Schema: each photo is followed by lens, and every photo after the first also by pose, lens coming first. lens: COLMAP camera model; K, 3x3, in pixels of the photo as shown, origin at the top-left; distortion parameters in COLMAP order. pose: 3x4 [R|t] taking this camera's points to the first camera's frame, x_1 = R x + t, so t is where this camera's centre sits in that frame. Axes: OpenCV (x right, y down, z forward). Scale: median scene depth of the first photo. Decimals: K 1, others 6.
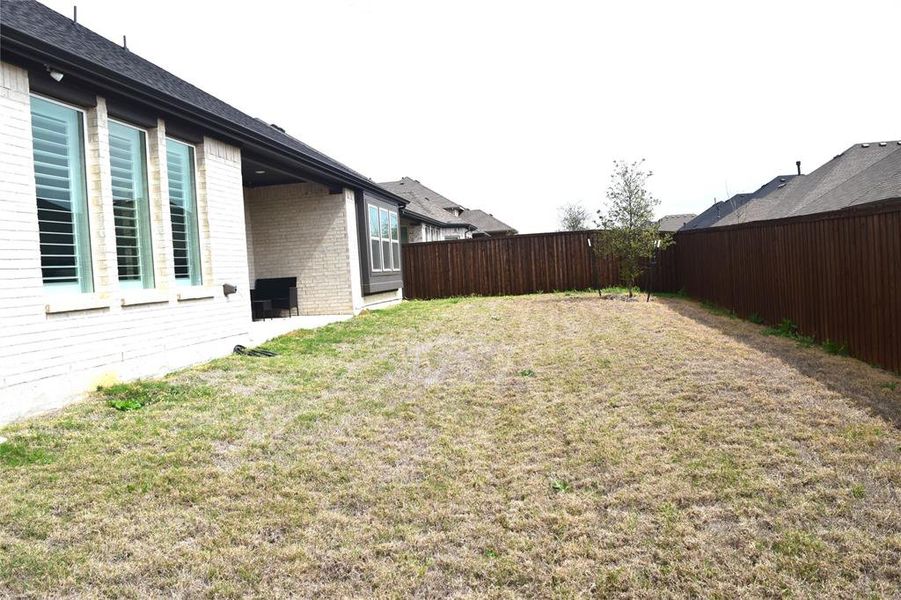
lens RADIAL K [[719.2, 0, 450.5], [0, 719.2, 300.0], [0, 0, 1]] dist [0.038229, -0.165757]
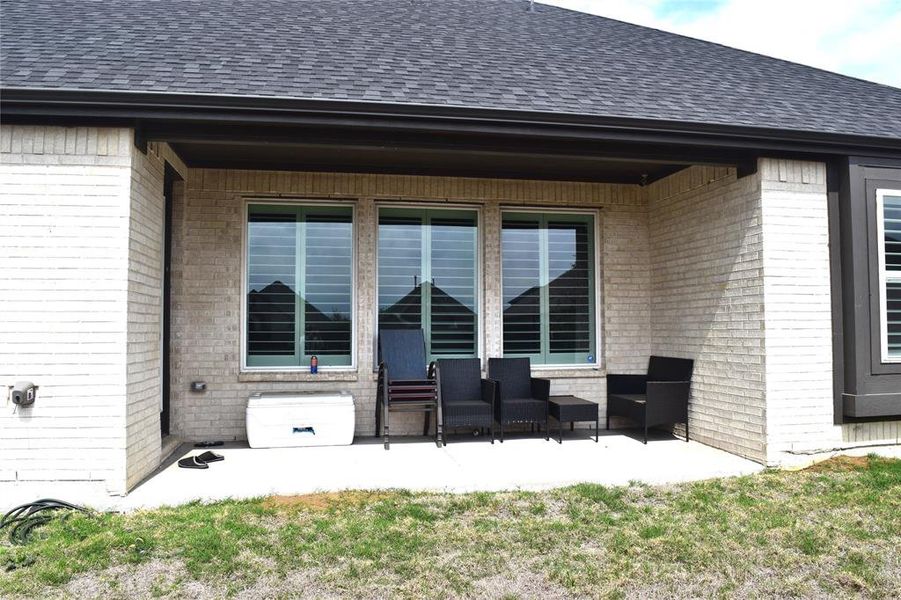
lens RADIAL K [[719.2, 0, 450.5], [0, 719.2, 300.0], [0, 0, 1]] dist [0.038229, -0.165757]
pose [[0.333238, 0.023464, -0.942551, 0.273455], [-0.055291, 0.998456, 0.005307, -0.097154], [0.941220, 0.050346, 0.334021, 1.019757]]
